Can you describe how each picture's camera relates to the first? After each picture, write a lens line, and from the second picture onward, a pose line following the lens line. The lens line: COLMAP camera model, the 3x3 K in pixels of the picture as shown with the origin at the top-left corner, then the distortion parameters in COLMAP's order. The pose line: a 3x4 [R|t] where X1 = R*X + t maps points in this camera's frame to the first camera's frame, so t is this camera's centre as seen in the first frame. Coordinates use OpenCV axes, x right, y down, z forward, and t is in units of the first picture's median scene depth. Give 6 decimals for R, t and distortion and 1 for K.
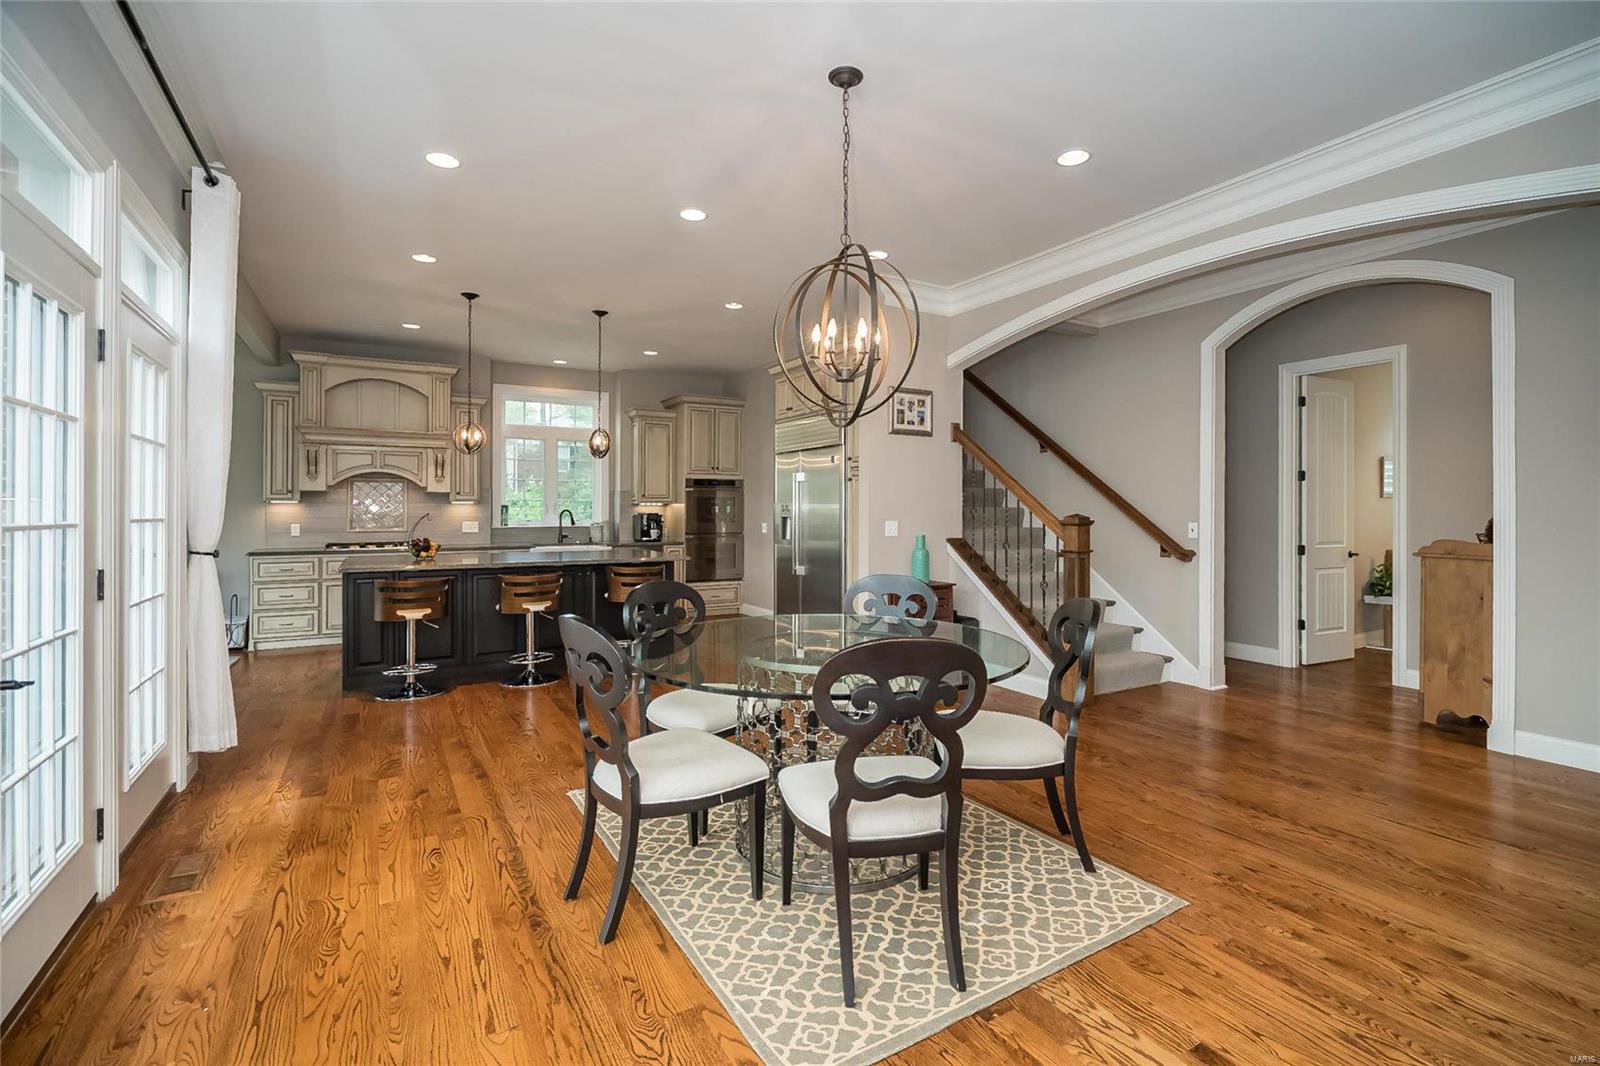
lens RADIAL K [[731.6, 0, 841.0], [0, 731.6, 510.4], [0, 0, 1]] dist [-0.002487, 0.000666]
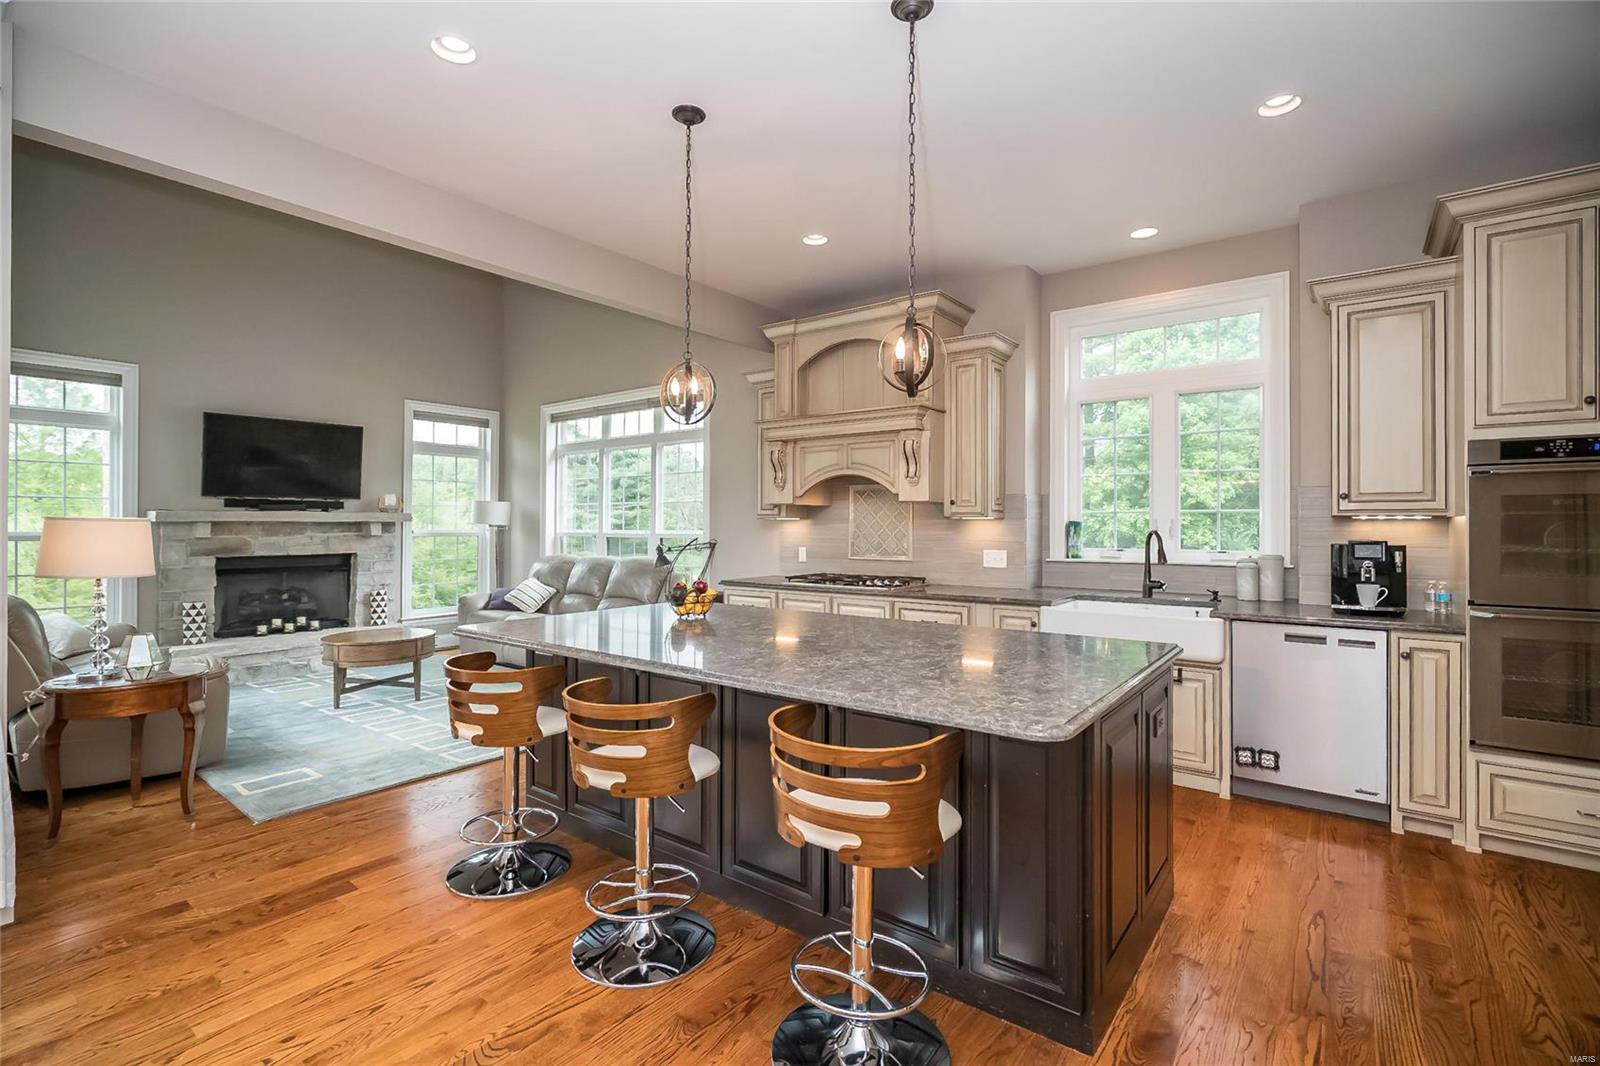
lens RADIAL K [[731.6, 0, 779.2], [0, 731.6, 522.7], [0, 0, 1]] dist [-0.002487, 0.000666]
pose [[0.325482, -0.001197, -0.945548, -0.003318], [-0.001052, 0.999998, -0.001628, -0.006038], [0.945548, 0.001525, 0.325480, 0.710435]]
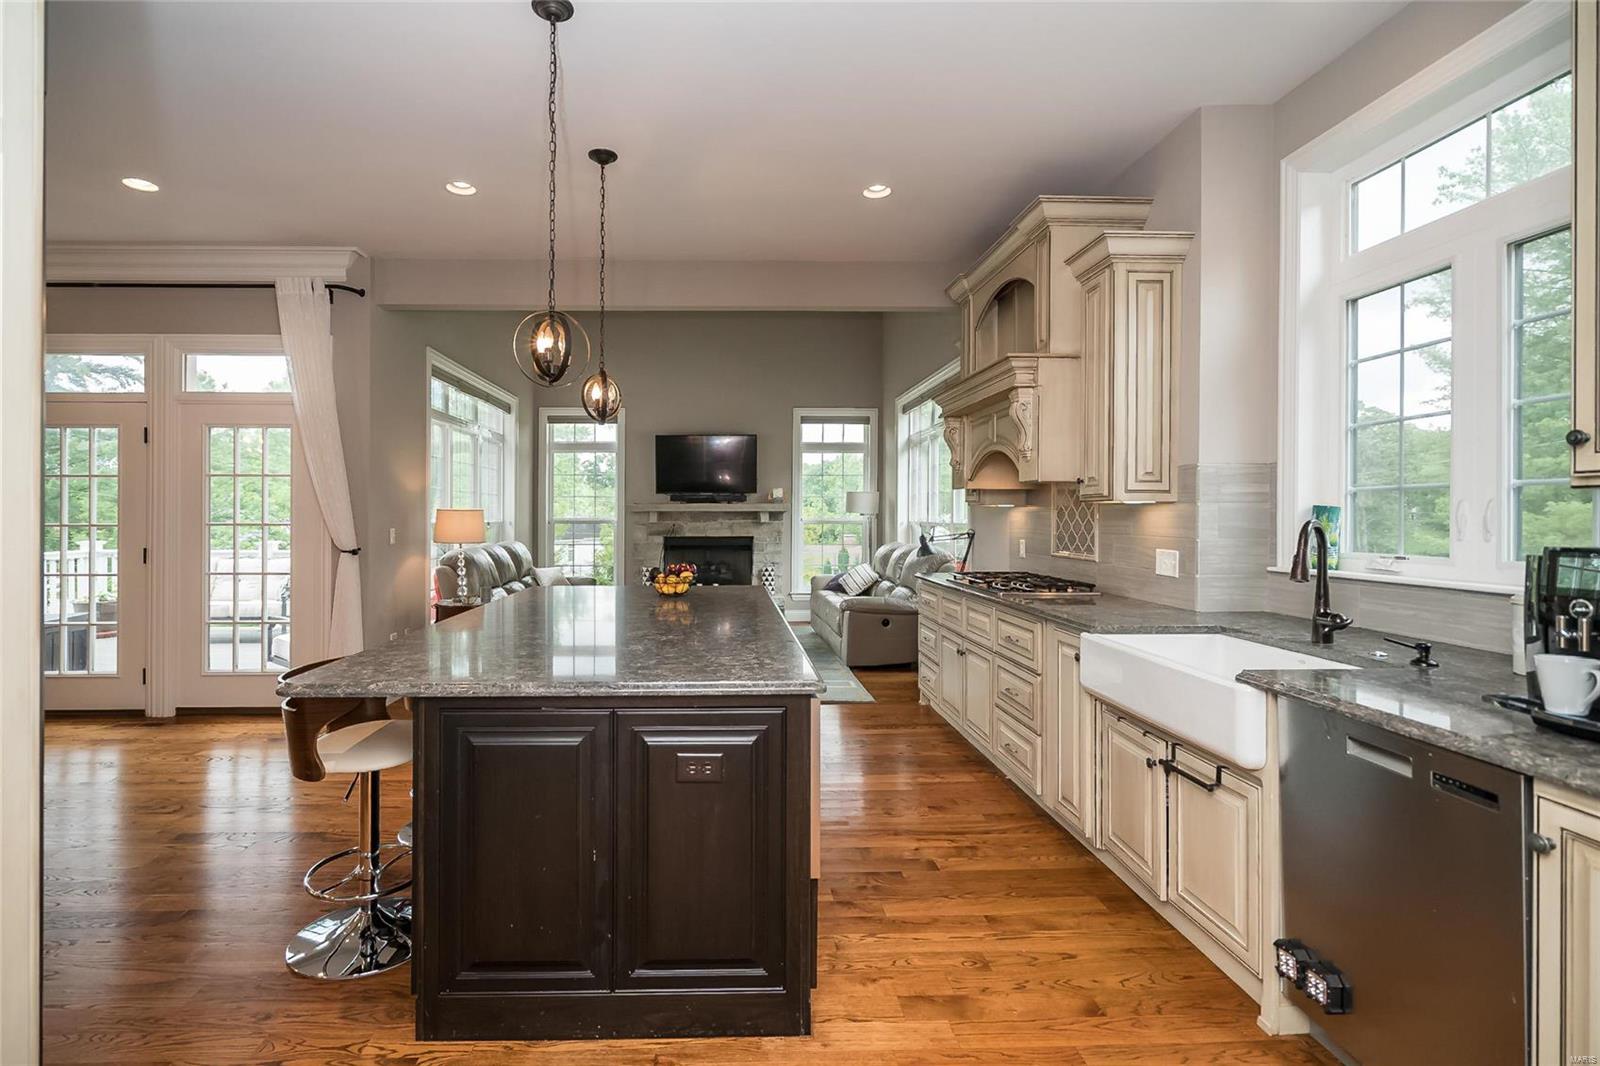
lens RADIAL K [[731.6, 0, 729.8], [0, 731.6, 515.2], [0, 0, 1]] dist [-0.002487, 0.000666]
pose [[-0.523319, 0.002173, -0.852134, -0.046899], [0.001088, 0.999998, 0.001881, -0.004289], [0.852136, 0.000057, -0.523320, 1.076083]]
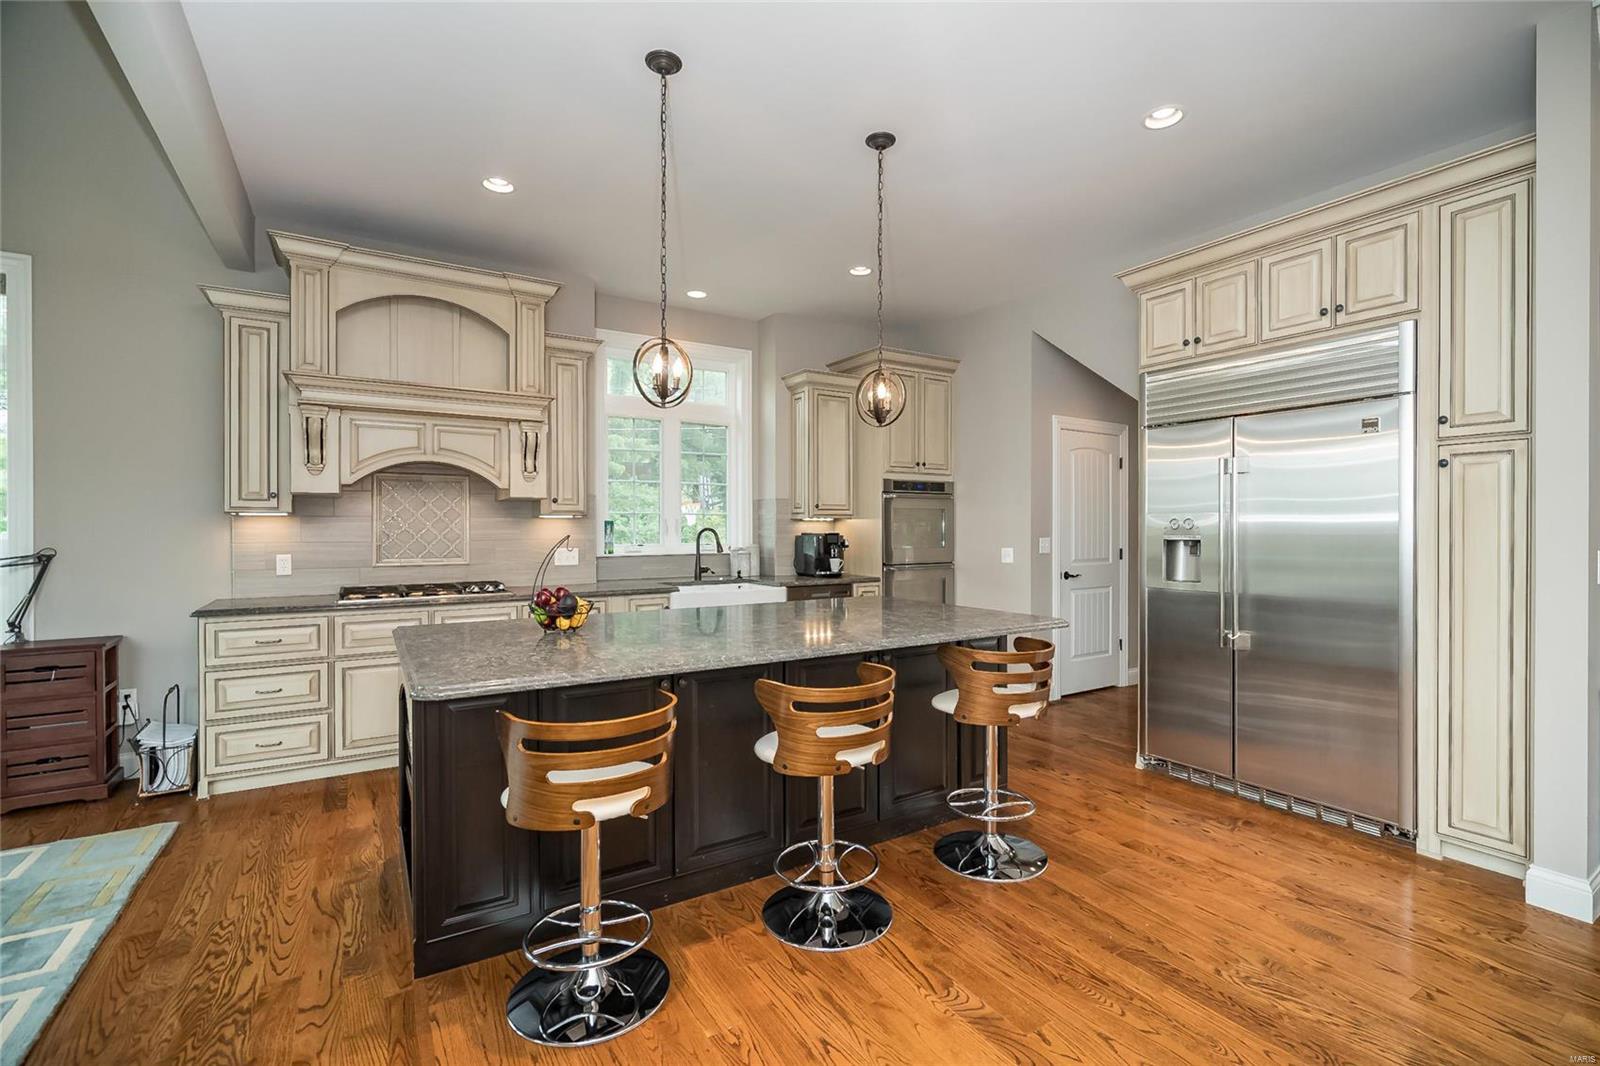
lens RADIAL K [[731.6, 0, 807.7], [0, 731.6, 534.6], [0, 0, 1]] dist [-0.002487, 0.000666]
pose [[0.999943, -0.002336, -0.010457, -0.332773], [0.002423, 0.999962, 0.008367, -0.000093], [0.010437, -0.008392, 0.999910, 0.435666]]
